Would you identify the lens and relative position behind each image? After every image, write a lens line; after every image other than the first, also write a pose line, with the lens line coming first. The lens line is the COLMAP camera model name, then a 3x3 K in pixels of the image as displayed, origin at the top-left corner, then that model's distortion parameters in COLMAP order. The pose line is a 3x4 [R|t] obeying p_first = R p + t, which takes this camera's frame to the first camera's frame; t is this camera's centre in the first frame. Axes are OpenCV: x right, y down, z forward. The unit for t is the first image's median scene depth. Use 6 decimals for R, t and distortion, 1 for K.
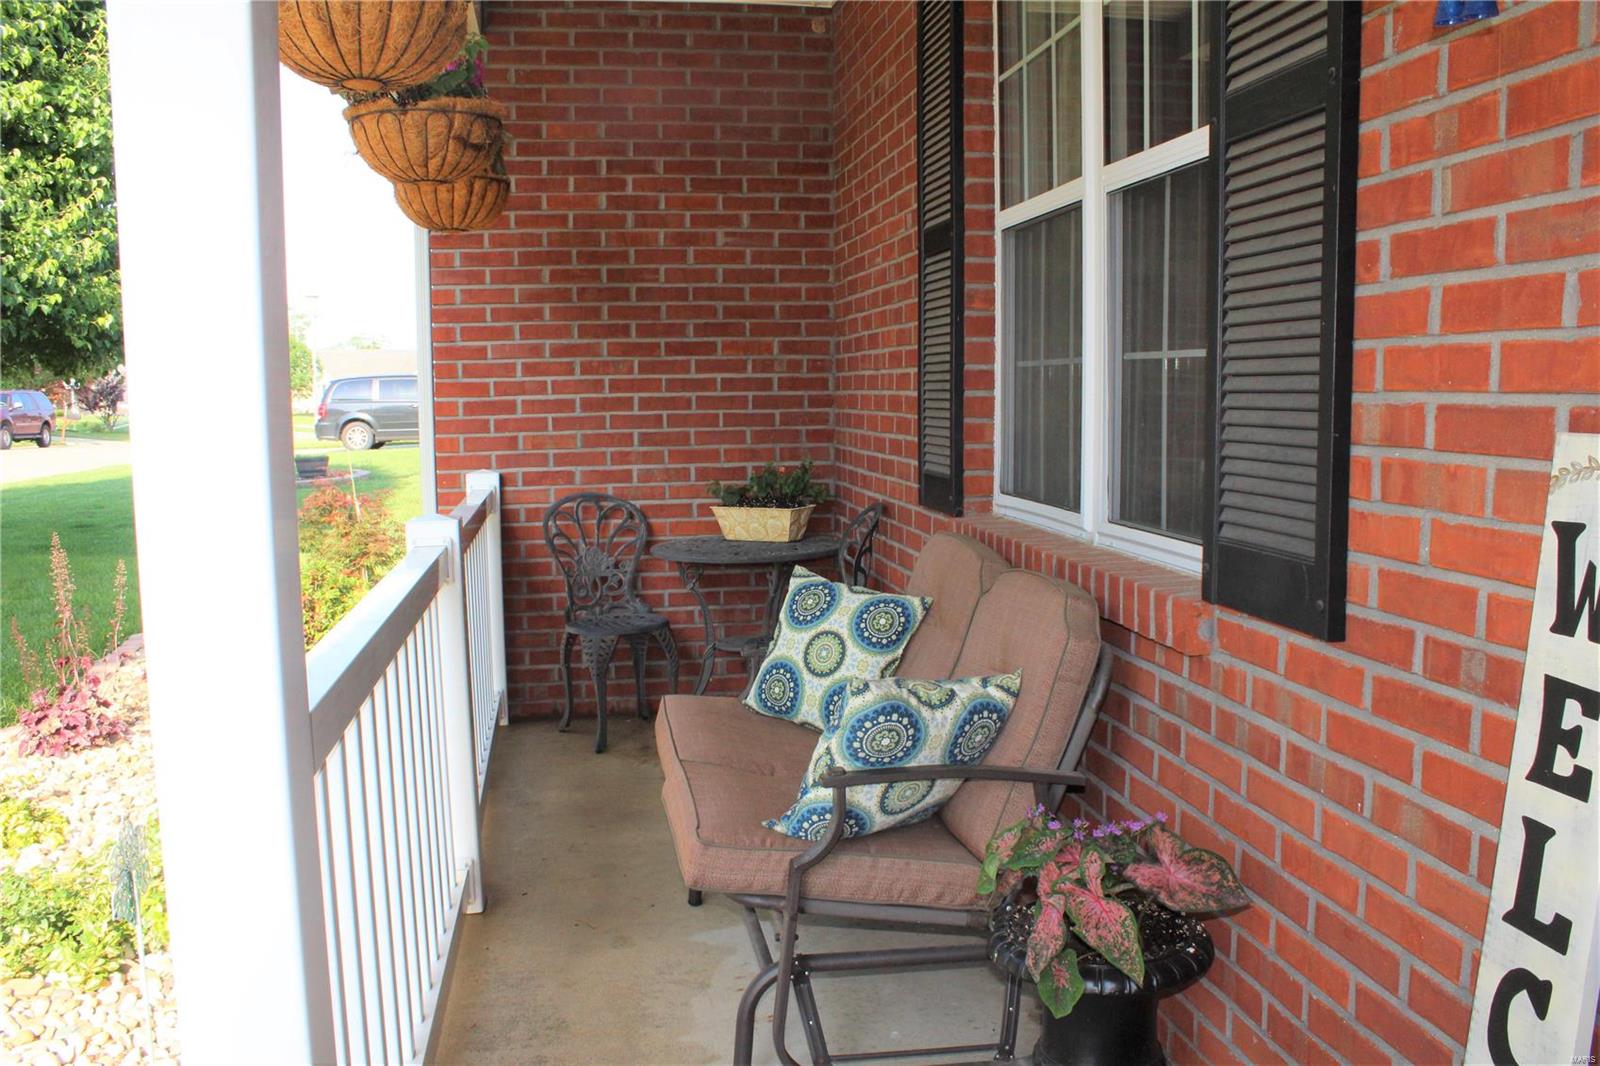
lens RADIAL K [[1319.2, 0, 804.4], [0, 1319.2, 552.2], [0, 0, 1]] dist [-0.174076, 0.144393]
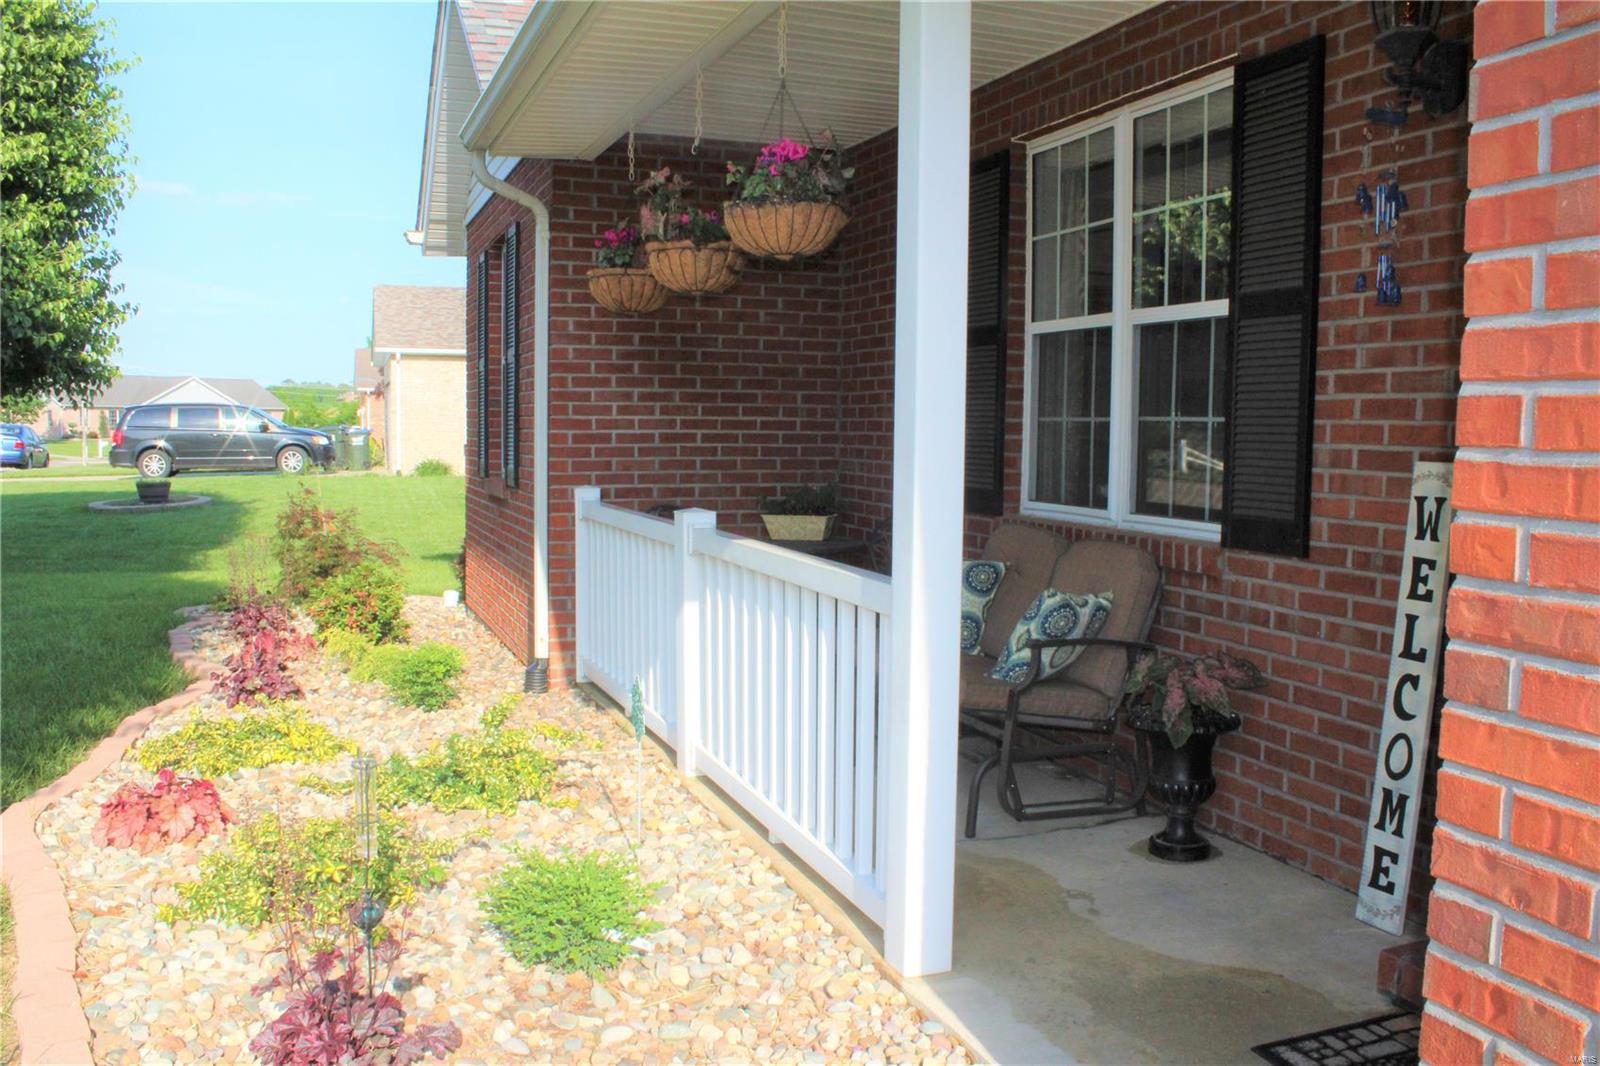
lens RADIAL K [[1313.8, 0, 799.9], [0, 1313.8, 555.9], [0, 0, 1]] dist [-0.160204, 0.110694]
pose [[0.980995, 0.001909, 0.194024, -0.320033], [0.002861, 0.999701, -0.024300, 0.044162], [-0.194012, 0.024393, 0.980696, -0.363721]]
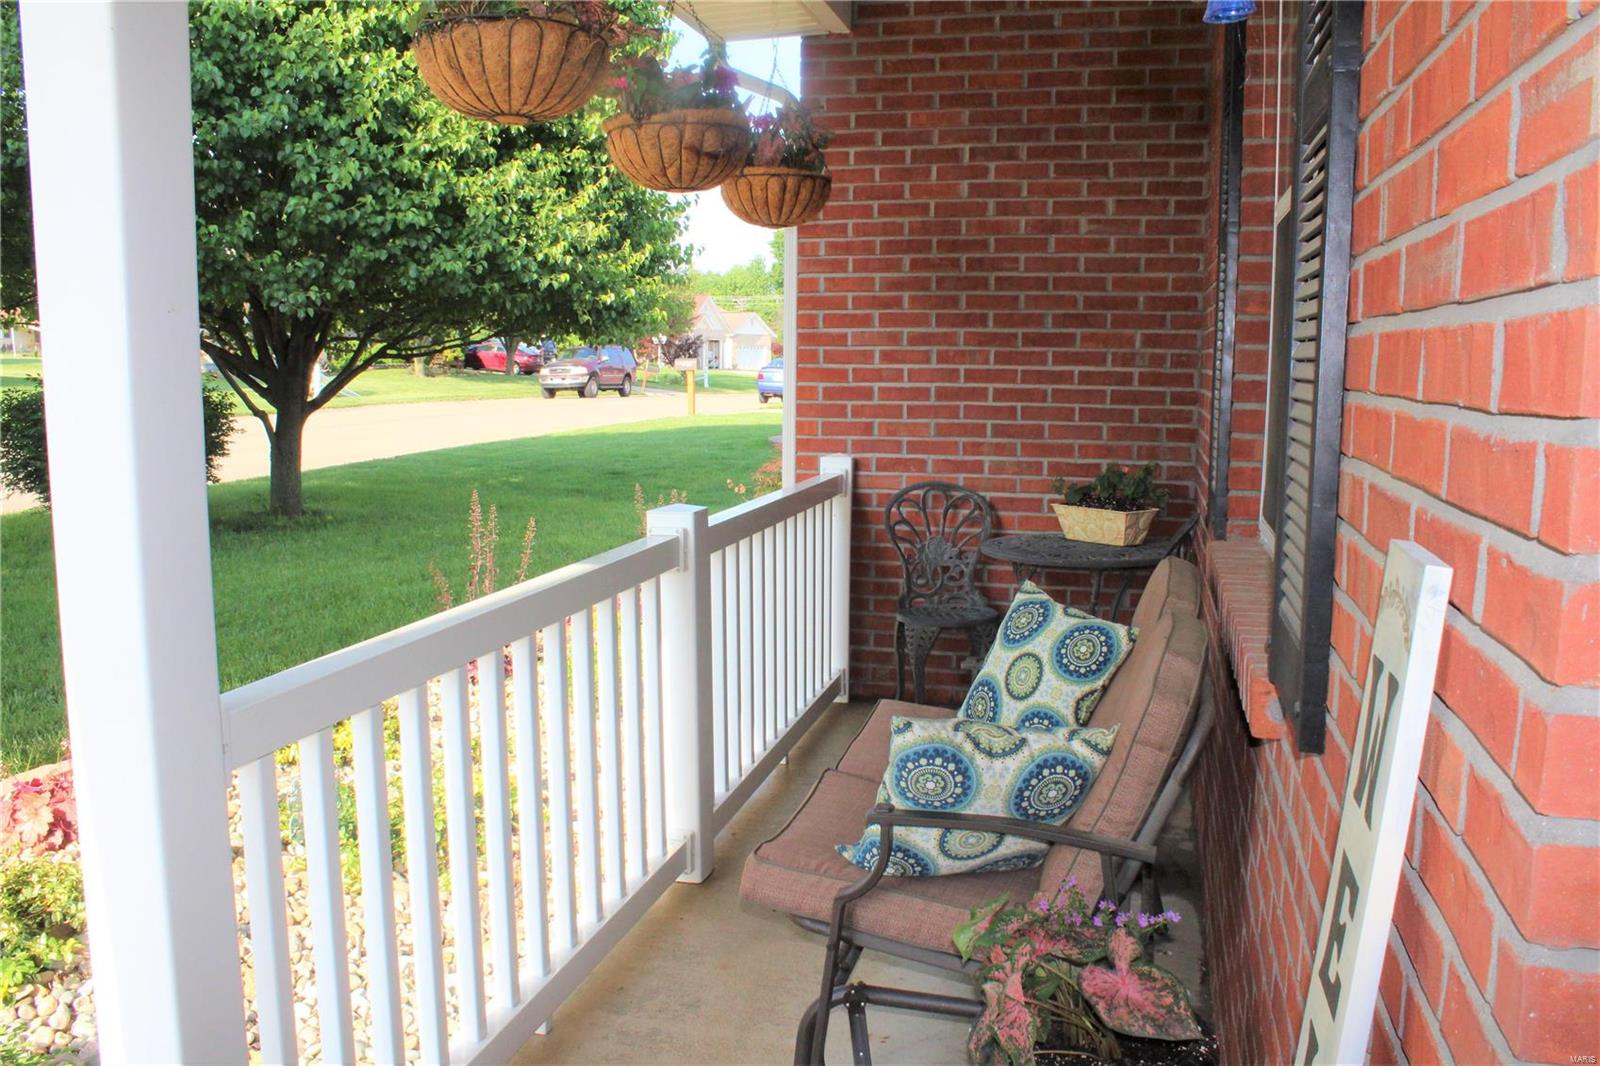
lens RADIAL K [[1319.2, 0, 804.4], [0, 1319.2, 552.2], [0, 0, 1]] dist [-0.174076, 0.144393]
pose [[0.912682, 0.075013, -0.401728, 0.167199], [-0.064641, 0.997133, 0.039333, -0.027259], [0.403526, -0.009930, 0.914914, 0.043274]]
